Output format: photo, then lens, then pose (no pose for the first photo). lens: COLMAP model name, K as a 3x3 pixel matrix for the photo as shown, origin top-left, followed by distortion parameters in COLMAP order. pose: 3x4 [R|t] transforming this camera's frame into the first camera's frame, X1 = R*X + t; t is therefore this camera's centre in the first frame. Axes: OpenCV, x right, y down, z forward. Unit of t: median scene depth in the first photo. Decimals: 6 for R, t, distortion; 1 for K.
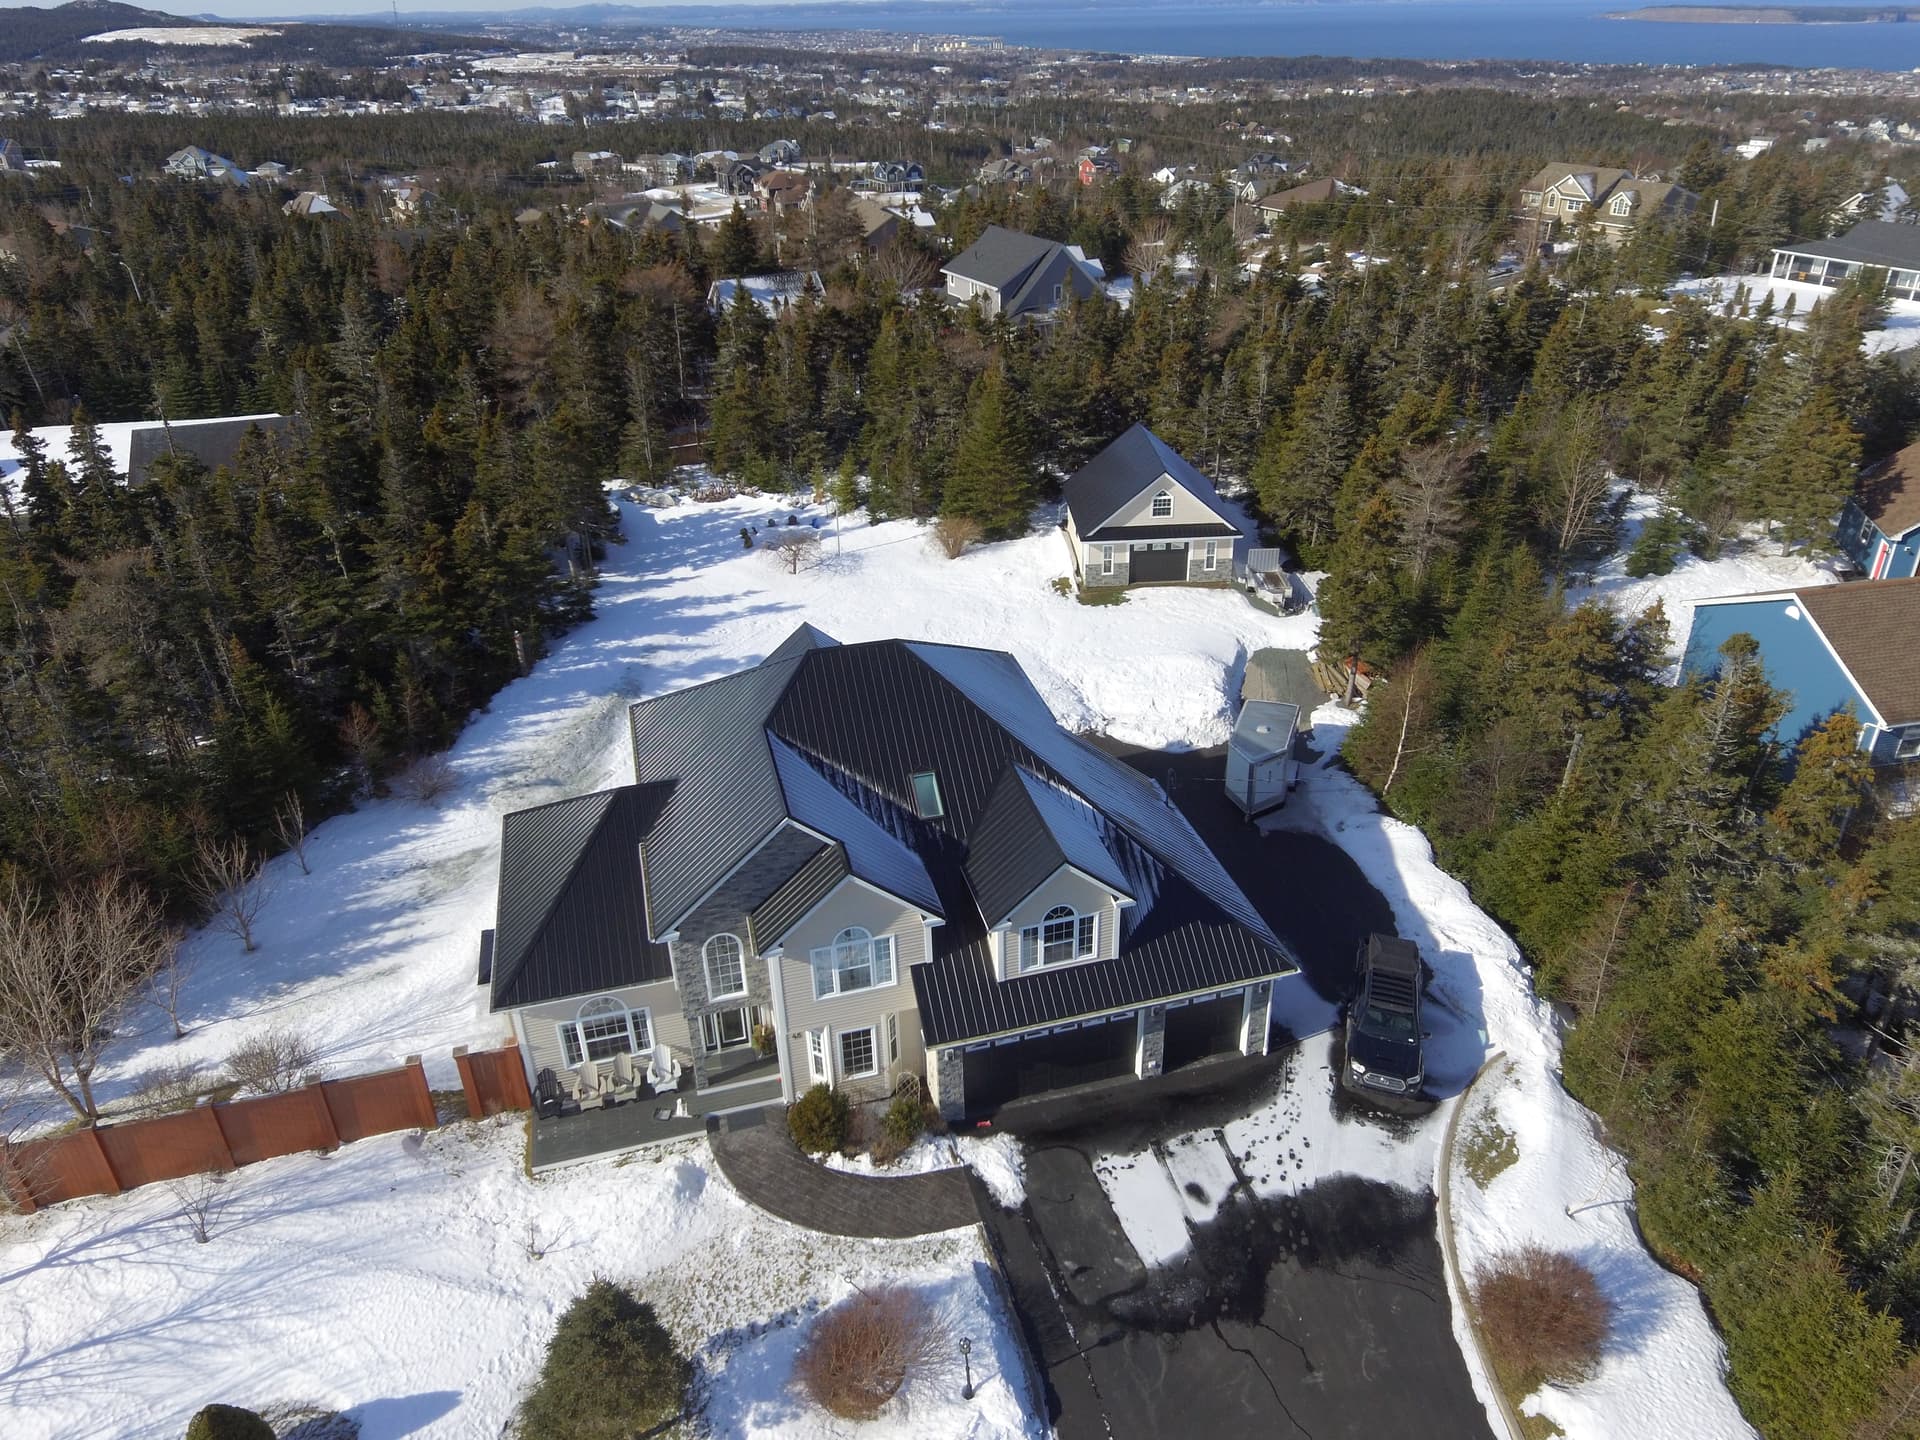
lens RADIAL K [[1323.7, 0, 968.7], [0, 1323.7, 692.7], [0, 0, 1]] dist [-0.002590, 0.006222]
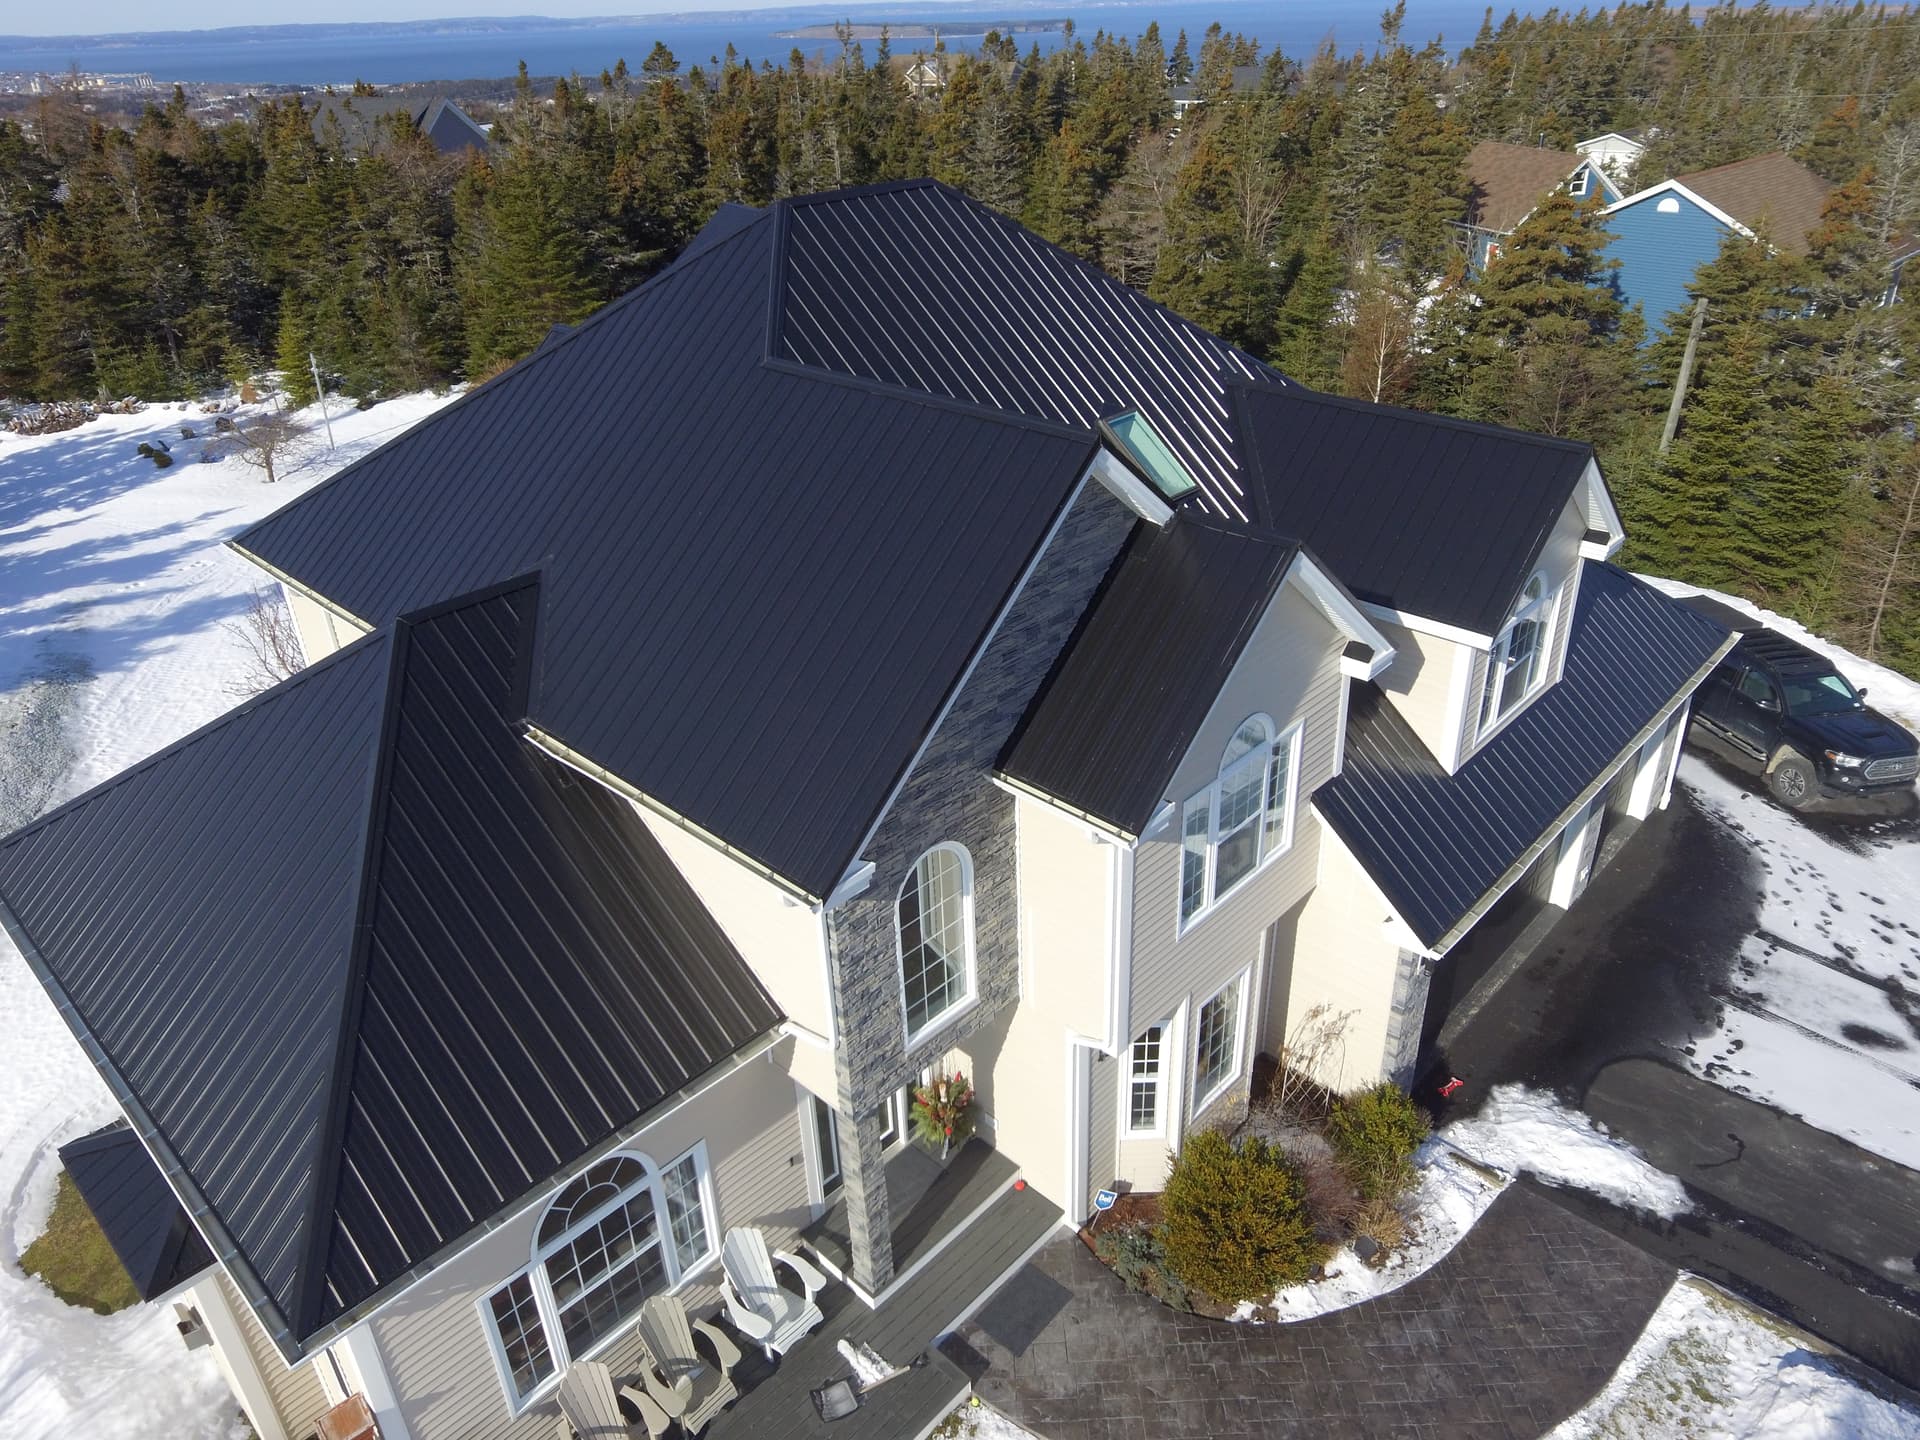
lens RADIAL K [[1318.0, 0, 963.7], [0, 1318.0, 681.2], [0, 0, 1]] dist [-0.005291, 0.004095]
pose [[0.855892, -0.245093, 0.455388, -0.211638], [0.257700, 0.965579, 0.035340, 0.081425], [-0.448375, 0.087106, 0.889591, 0.427772]]
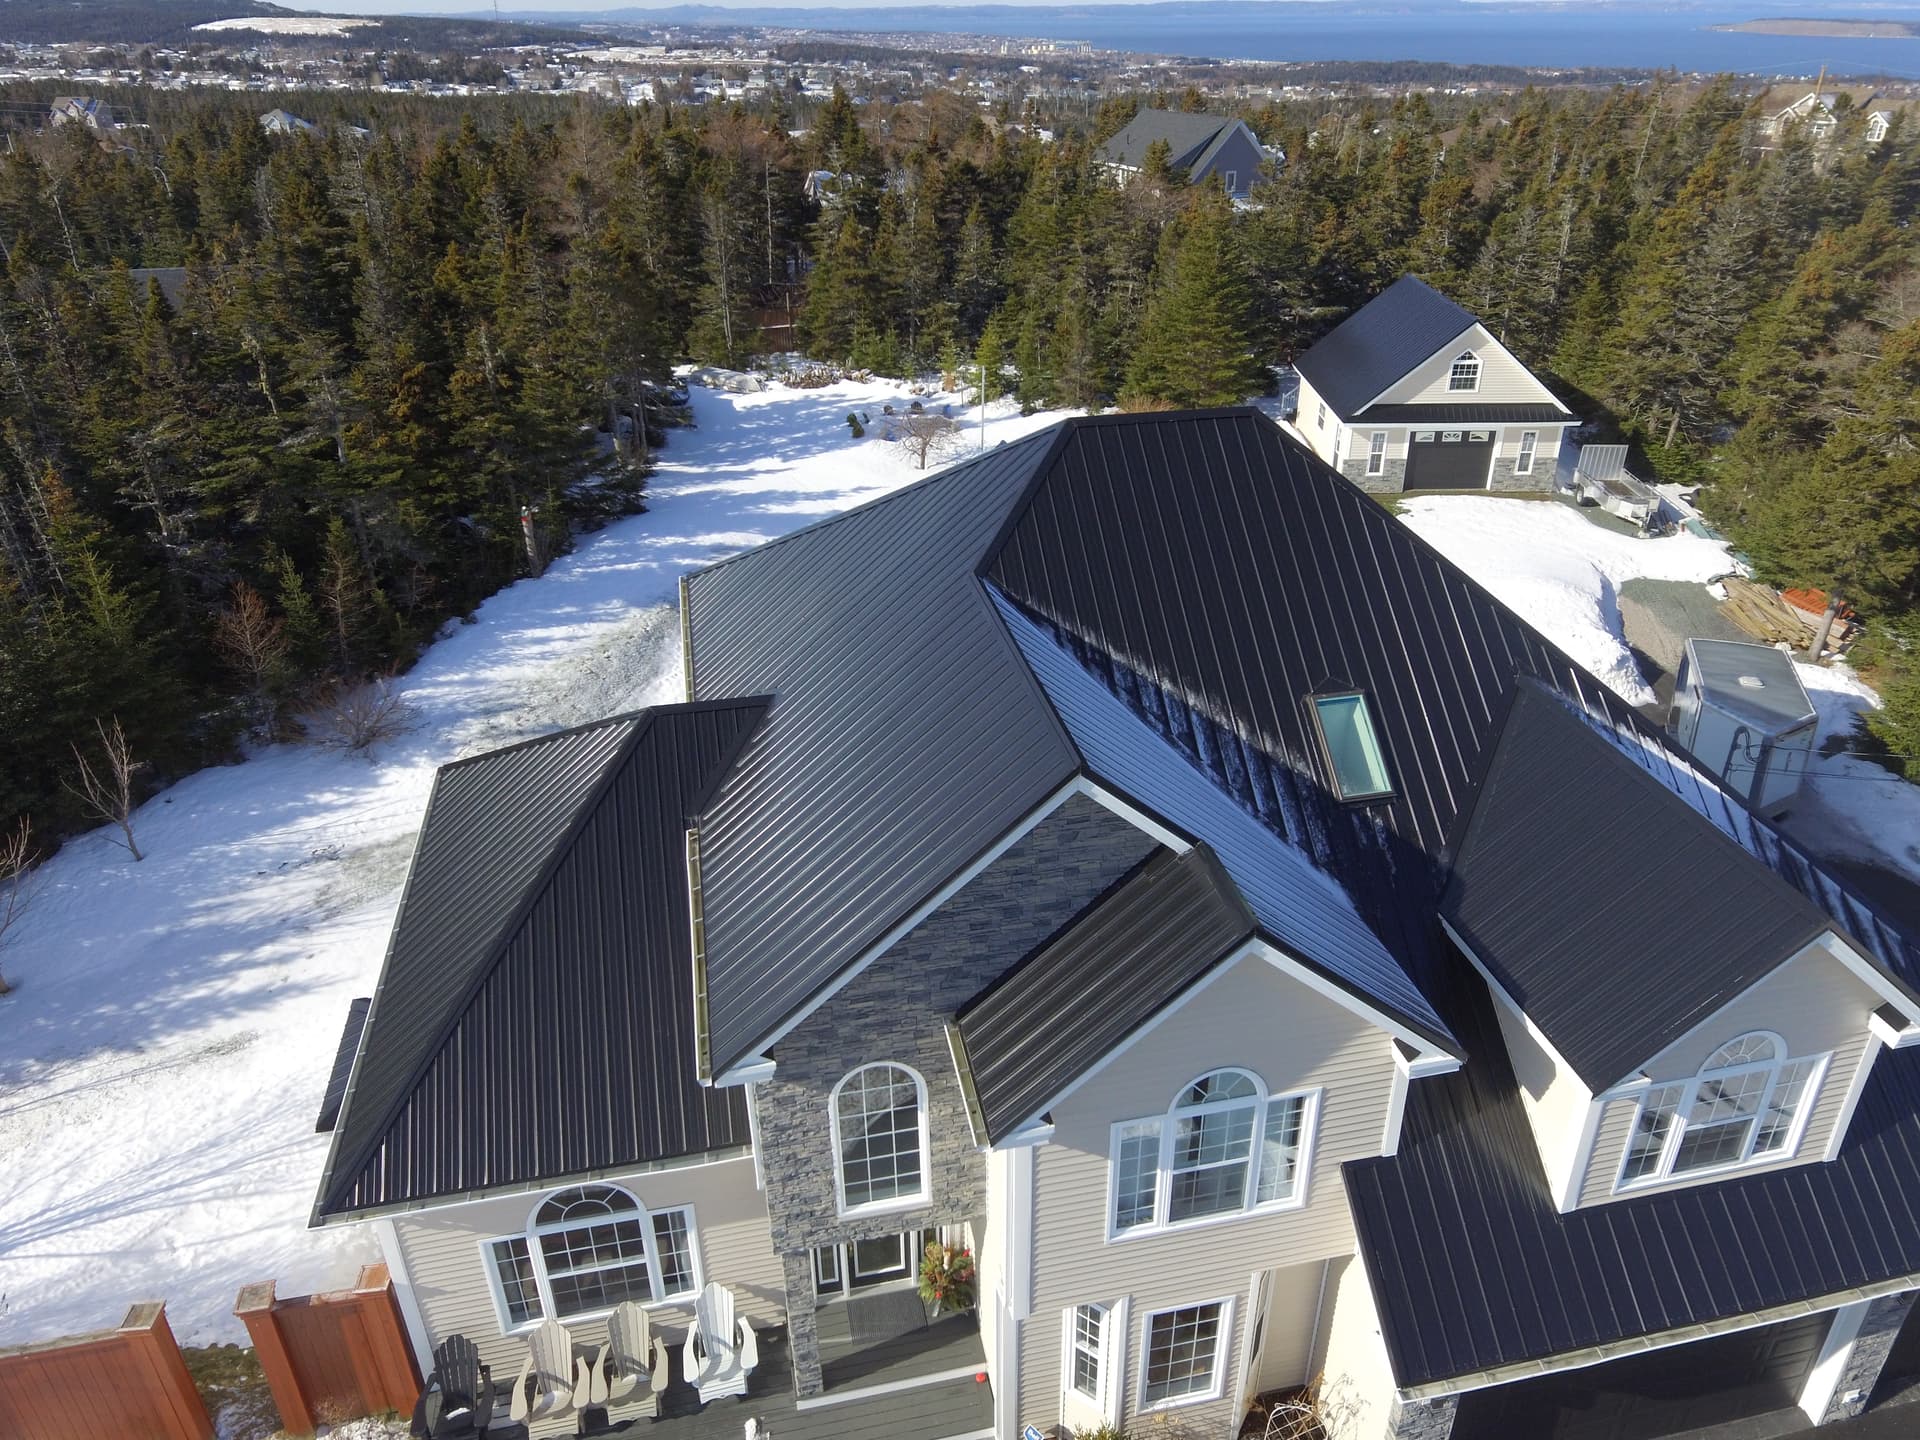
lens RADIAL K [[1318.0, 0, 963.7], [0, 1318.0, 681.2], [0, 0, 1]] dist [-0.005291, 0.004095]
pose [[0.998109, 0.035825, -0.049958, -0.092473], [-0.036484, 0.999258, -0.012343, 0.045195], [0.049478, 0.014142, 0.998675, 0.383121]]
